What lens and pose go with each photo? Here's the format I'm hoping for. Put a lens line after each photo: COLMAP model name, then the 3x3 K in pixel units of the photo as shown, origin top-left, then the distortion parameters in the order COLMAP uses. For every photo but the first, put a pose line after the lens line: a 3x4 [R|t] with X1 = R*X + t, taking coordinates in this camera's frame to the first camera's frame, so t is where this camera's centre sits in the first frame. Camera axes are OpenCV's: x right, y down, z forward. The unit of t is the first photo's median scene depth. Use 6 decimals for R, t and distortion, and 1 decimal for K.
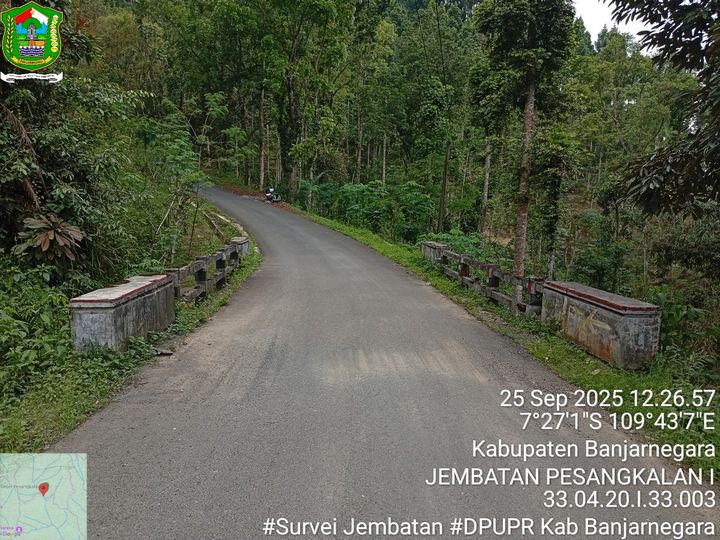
lens RADIAL K [[550.4, 0, 358.9], [0, 550.4, 271.5], [0, 0, 1]] dist [0.109858, -0.238452]
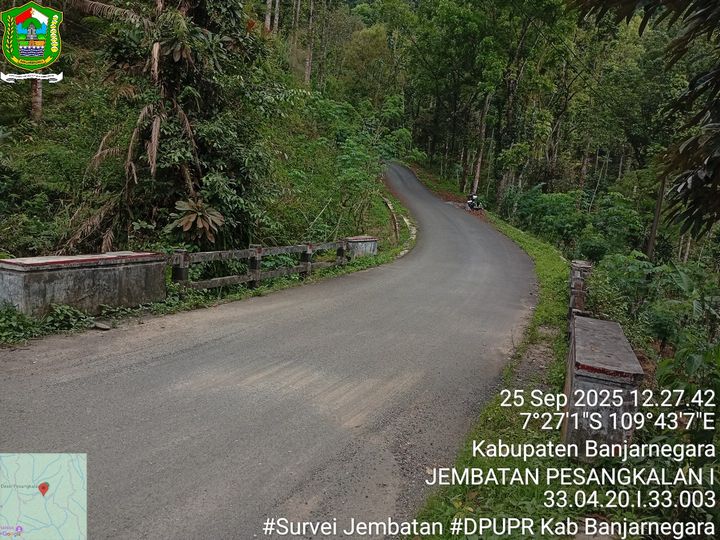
lens RADIAL K [[550.4, 0, 358.9], [0, 550.4, 271.5], [0, 0, 1]] dist [0.109858, -0.238452]
pose [[0.901795, 0.112026, -0.417391, 0.199783], [-0.119609, 0.992788, 0.008038, -0.006484], [0.415281, 0.042675, 0.908692, 0.120916]]
